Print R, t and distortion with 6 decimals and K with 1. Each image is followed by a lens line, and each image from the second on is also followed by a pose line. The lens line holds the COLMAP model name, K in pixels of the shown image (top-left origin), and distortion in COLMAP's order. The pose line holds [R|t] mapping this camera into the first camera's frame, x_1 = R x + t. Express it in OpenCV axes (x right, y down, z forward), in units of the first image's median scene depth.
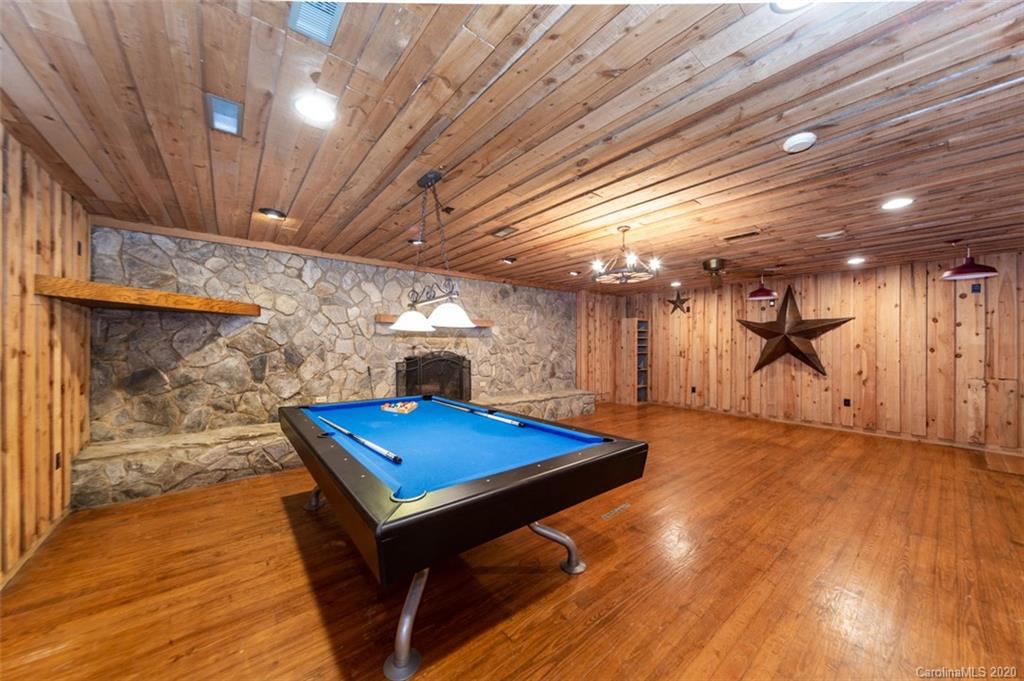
lens RADIAL K [[356.3, 0, 513.0], [0, 356.3, 343.4], [0, 0, 1]] dist [0.002003, -0.000039]
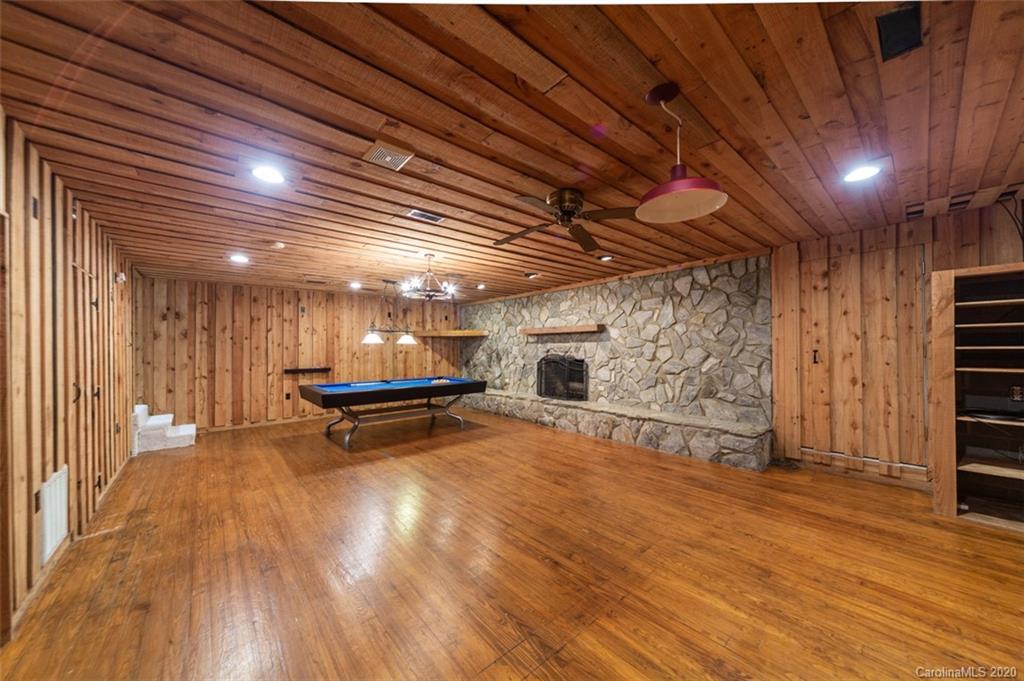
lens RADIAL K [[356.3, 0, 512.9], [0, 356.3, 347.8], [0, 0, 1]] dist [0.002003, -0.000039]
pose [[0.030327, -0.006460, -0.999519, 0.929075], [0.006751, 0.999958, -0.006258, 0.005373], [0.999517, -0.006558, 0.030369, 0.747274]]
